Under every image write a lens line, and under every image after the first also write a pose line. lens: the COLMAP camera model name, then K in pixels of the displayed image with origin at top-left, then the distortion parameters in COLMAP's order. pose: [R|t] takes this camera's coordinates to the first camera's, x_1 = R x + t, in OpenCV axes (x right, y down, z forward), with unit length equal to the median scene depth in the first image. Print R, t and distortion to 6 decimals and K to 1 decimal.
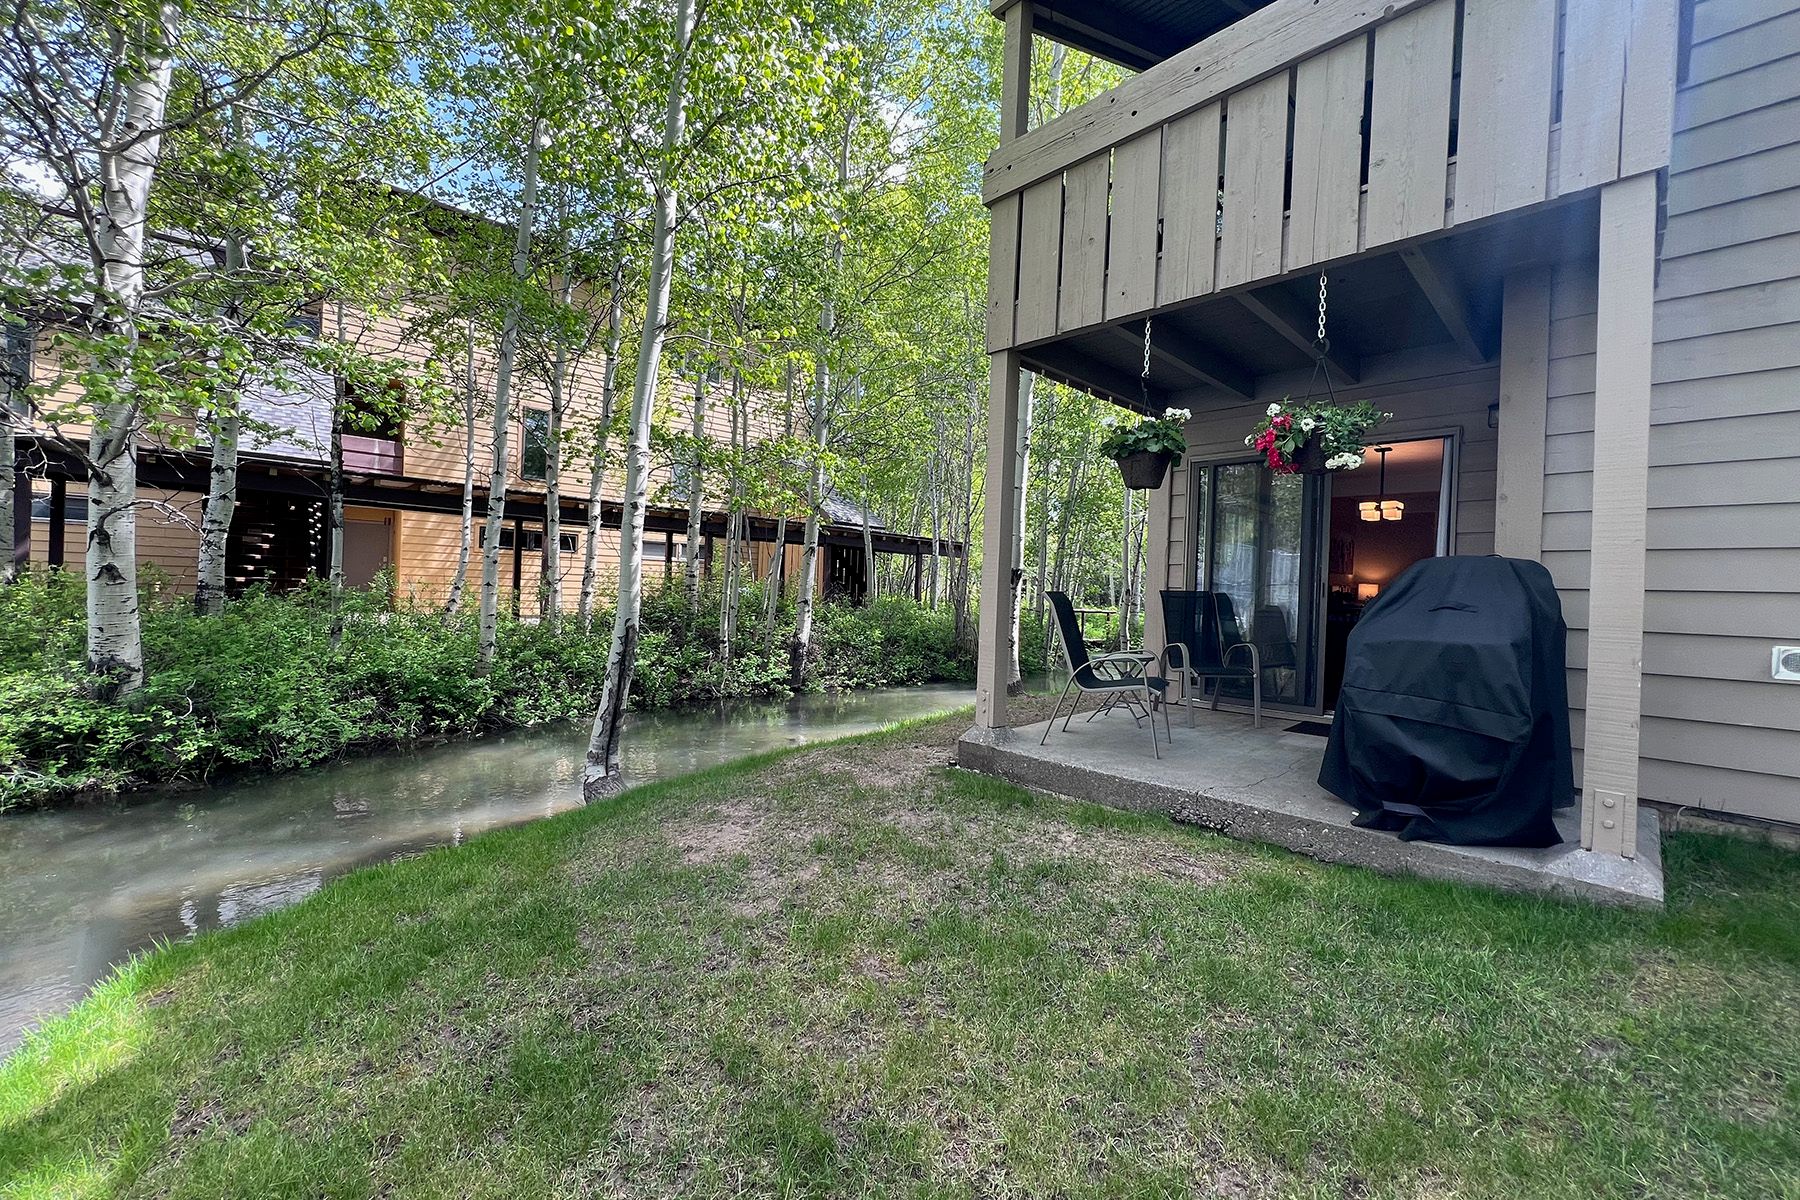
lens RADIAL K [[721.1, 0, 894.7], [0, 721.1, 594.4], [0, 0, 1]] dist [-0.000285, -0.000166]
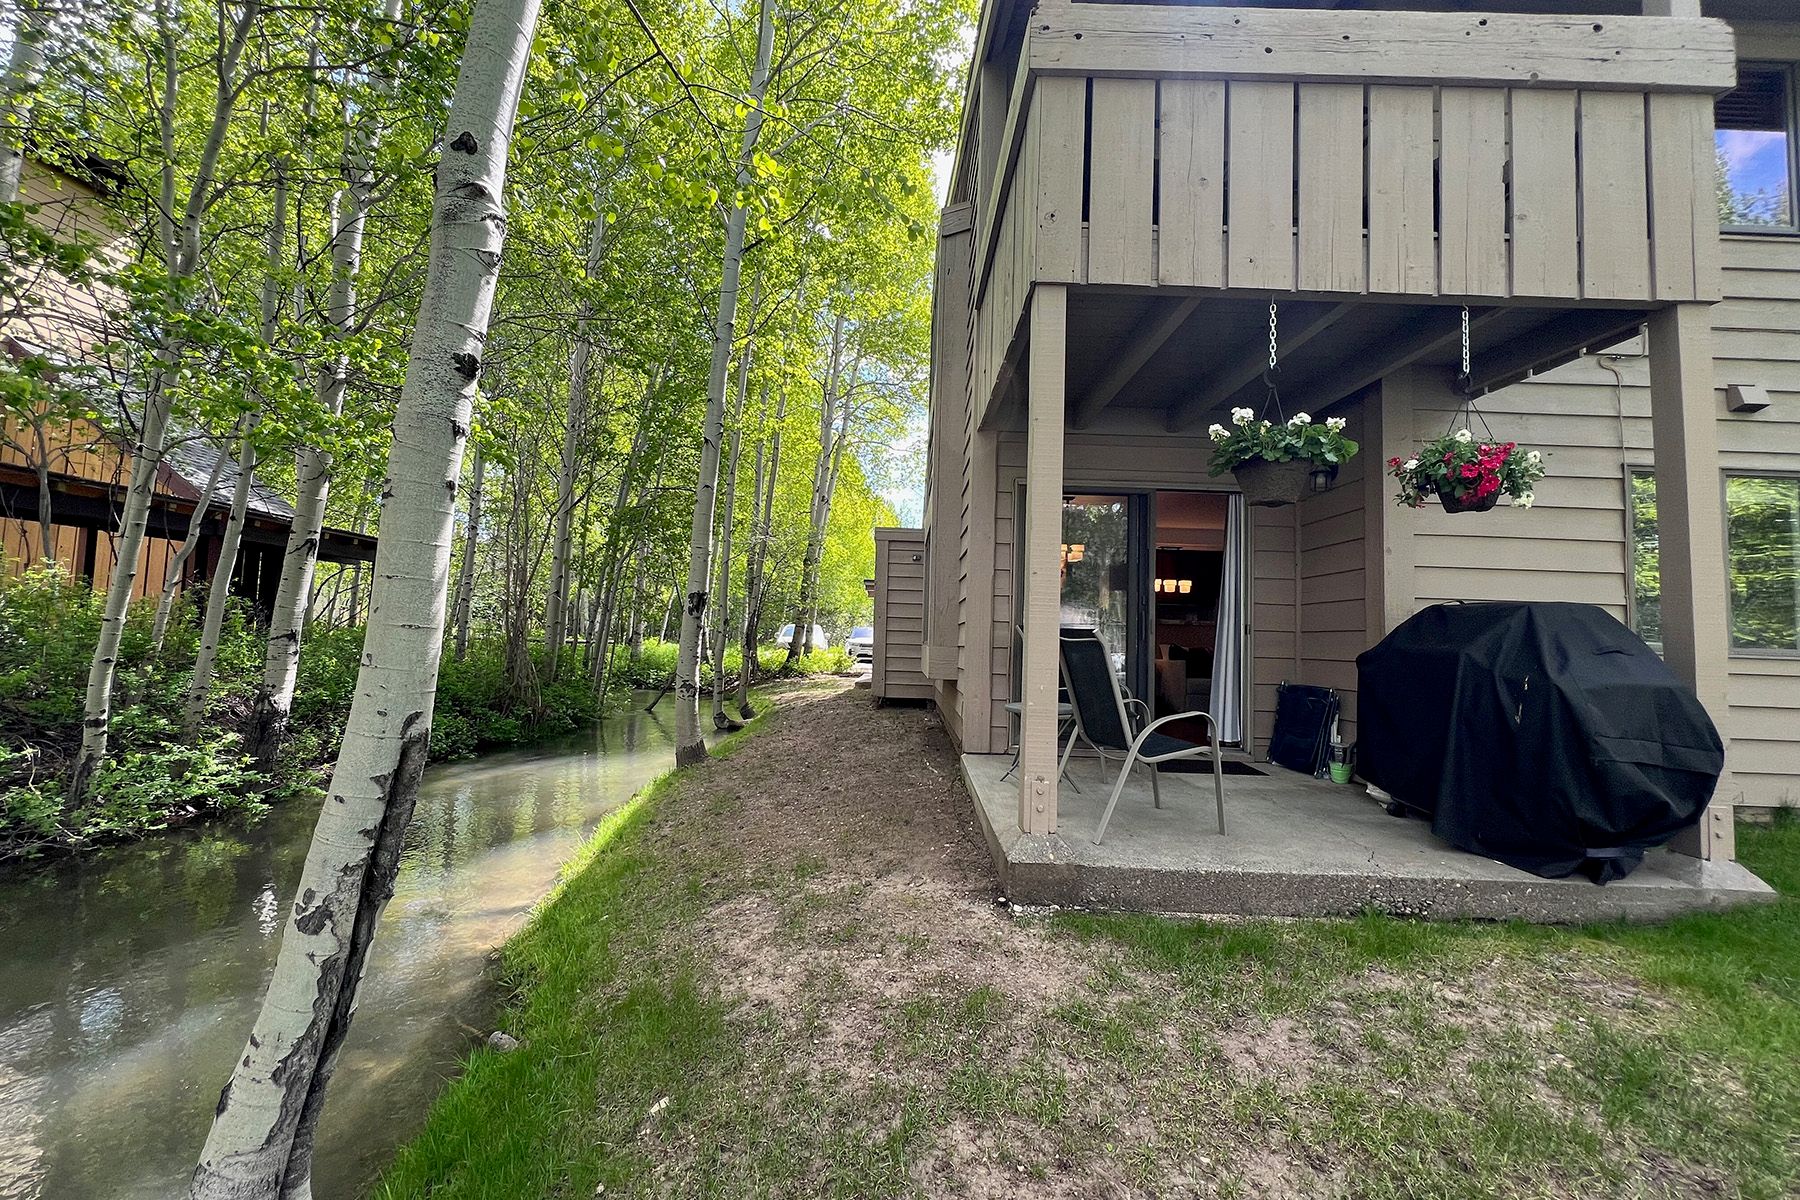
lens RADIAL K [[721.1, 0, 894.7], [0, 721.1, 594.4], [0, 0, 1]] dist [-0.000285, -0.000166]
pose [[0.699643, 0.033904, 0.713688, -0.529111], [-0.007919, 0.999180, -0.039703, -0.010596], [-0.714449, 0.022126, 0.699338, 0.738553]]
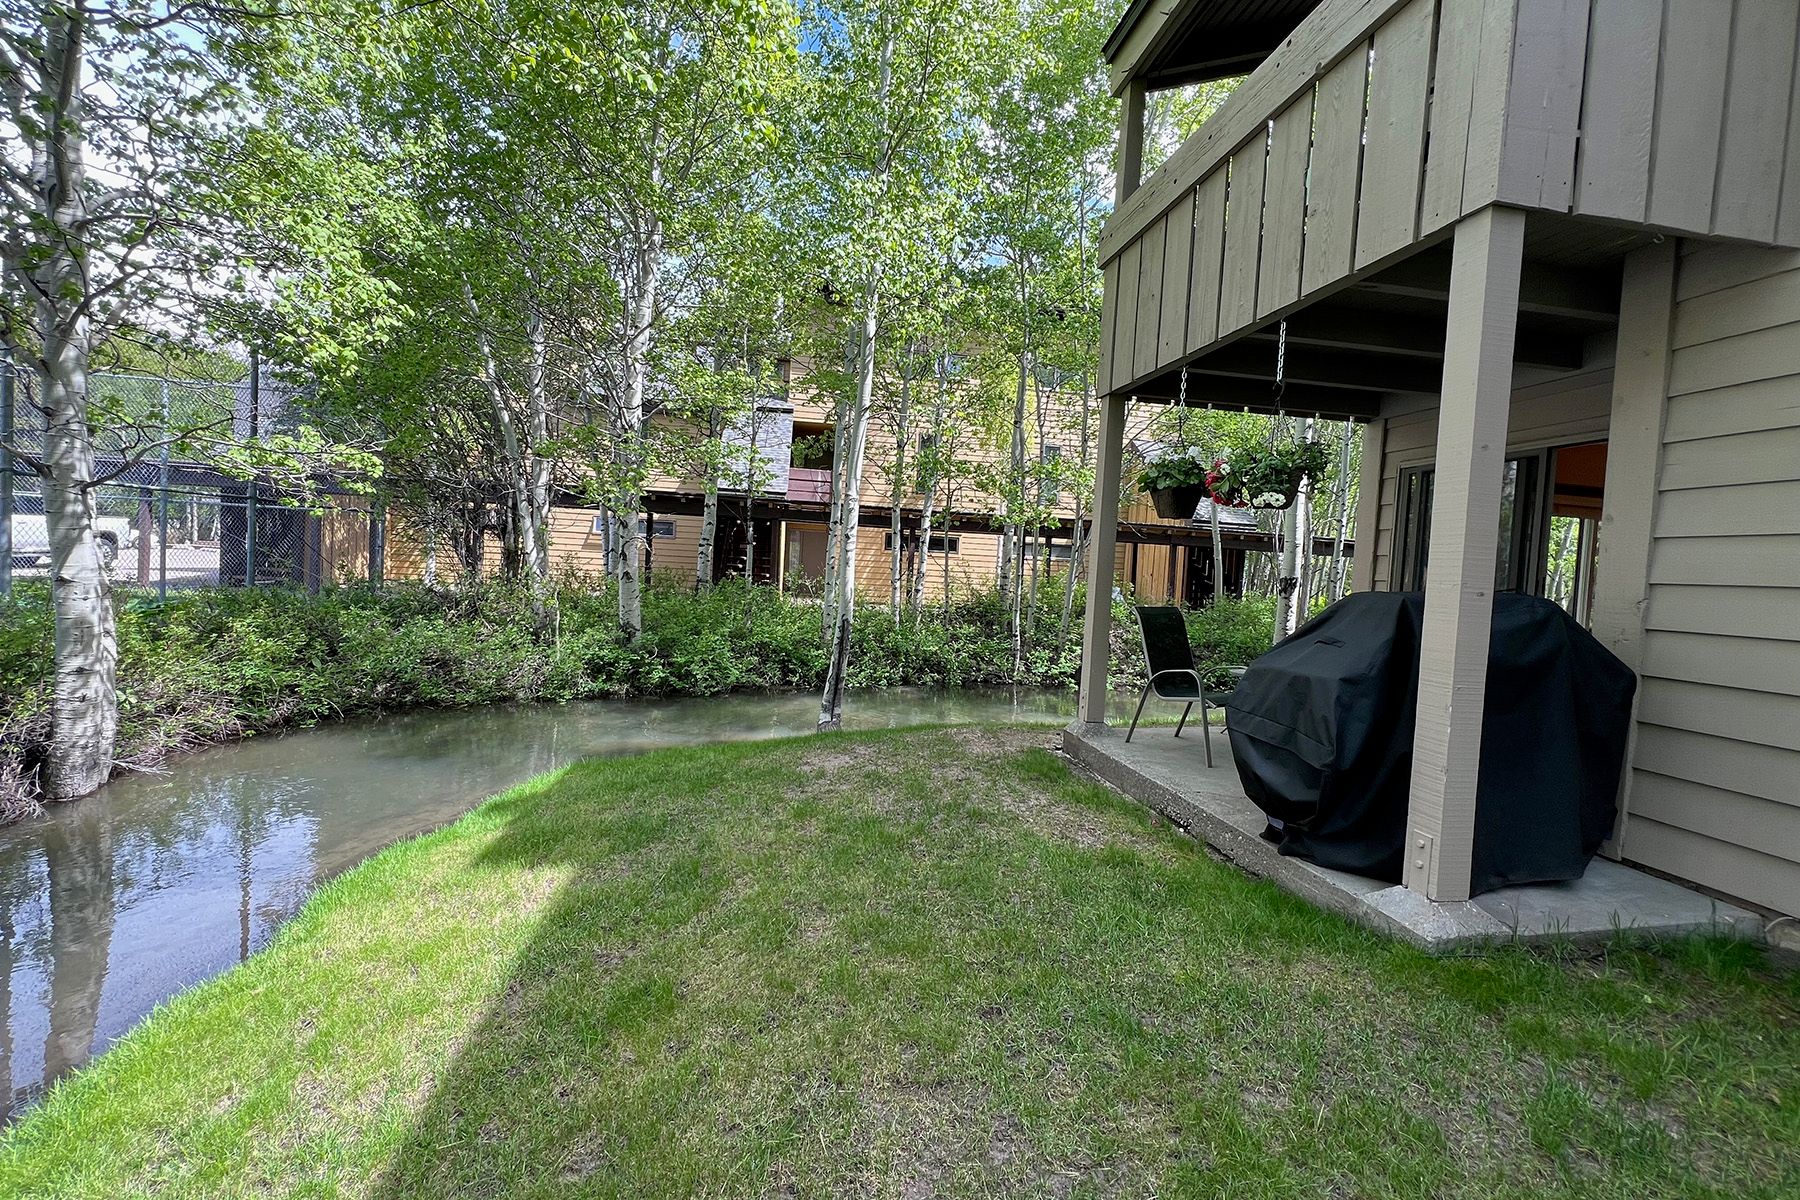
lens RADIAL K [[721.1, 0, 894.7], [0, 721.1, 594.4], [0, 0, 1]] dist [-0.000285, -0.000166]
pose [[0.829637, 0.030000, -0.557496, 0.608055], [-0.024438, 0.999550, 0.017421, -0.039070], [0.557768, -0.000830, 0.829997, -0.164619]]
